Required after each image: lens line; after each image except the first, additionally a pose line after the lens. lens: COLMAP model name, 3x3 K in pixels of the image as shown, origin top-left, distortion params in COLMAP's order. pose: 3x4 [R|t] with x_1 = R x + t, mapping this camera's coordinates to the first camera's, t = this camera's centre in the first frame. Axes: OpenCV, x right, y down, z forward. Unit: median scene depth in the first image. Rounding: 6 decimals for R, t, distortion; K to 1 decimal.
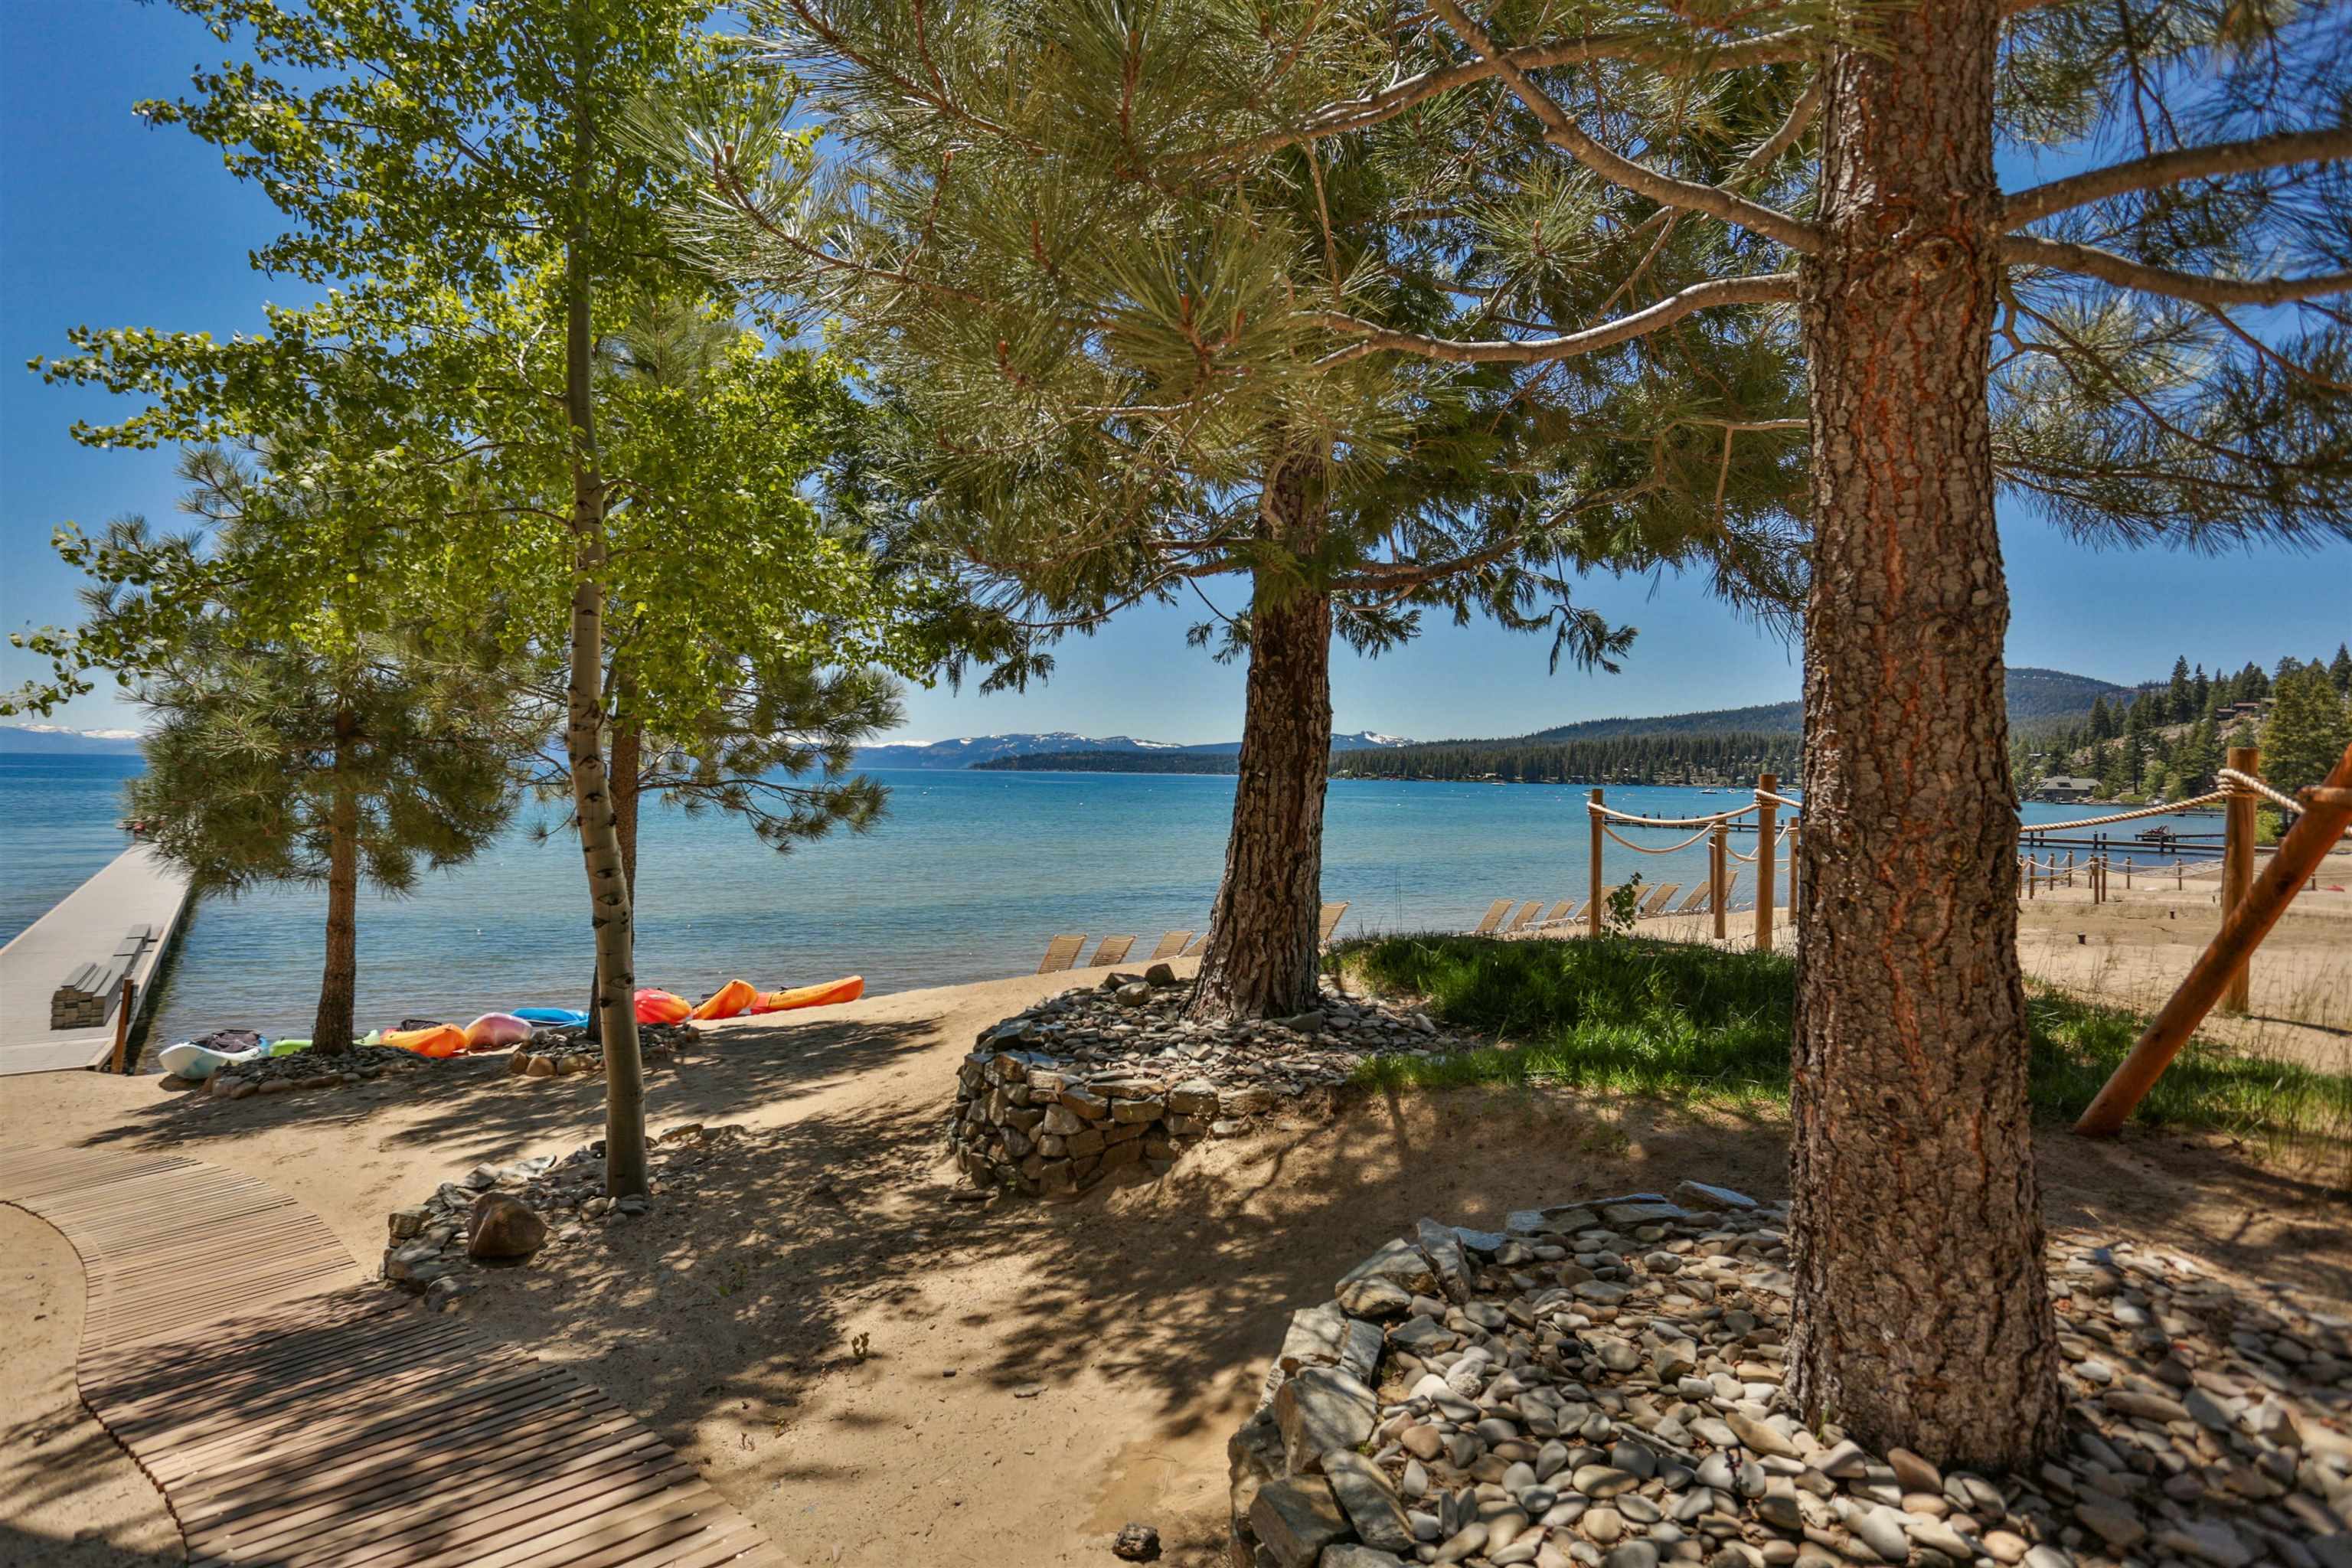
lens RADIAL K [[1207.7, 0, 1162.8], [0, 1207.7, 789.5], [0, 0, 1]] dist [-0.072340, 0.028764]
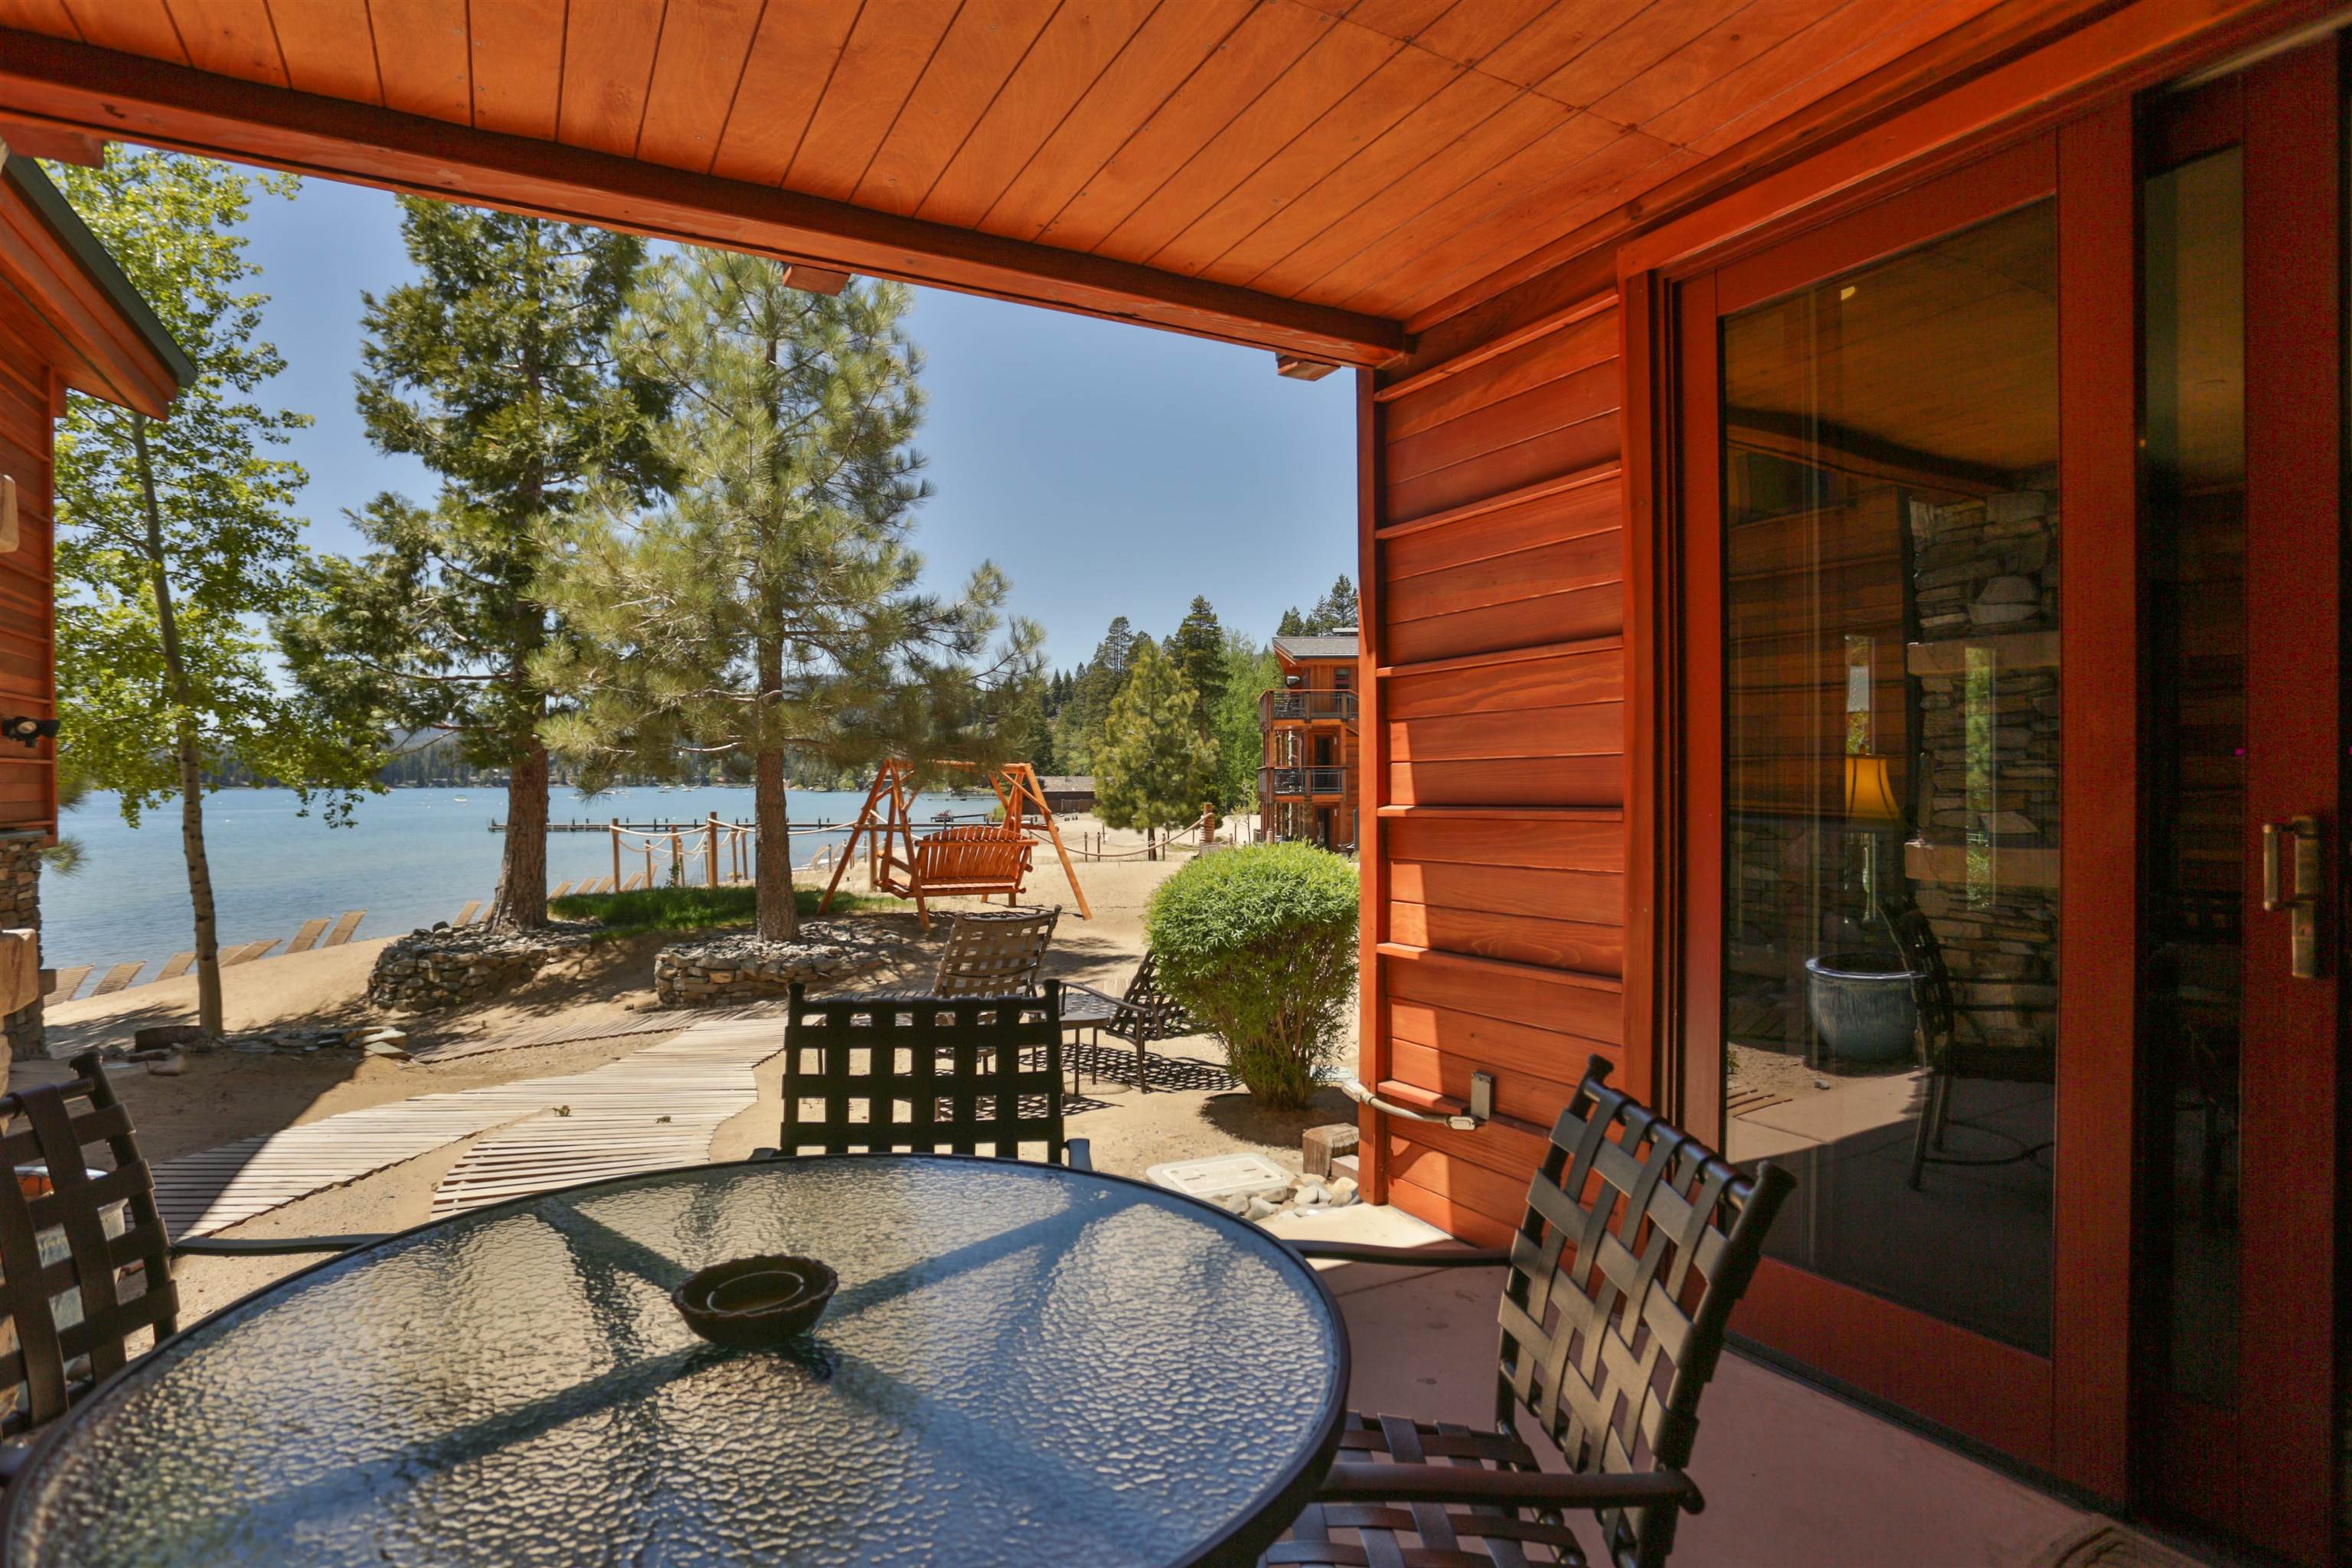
lens RADIAL K [[1207.7, 0, 1162.8], [0, 1207.7, 789.5], [0, 0, 1]] dist [-0.072340, 0.028764]
pose [[0.634081, -0.026908, 0.772798, -1.027225], [0.026383, 0.999565, 0.013157, -0.095037], [-0.772816, 0.012046, 0.634515, -1.611261]]
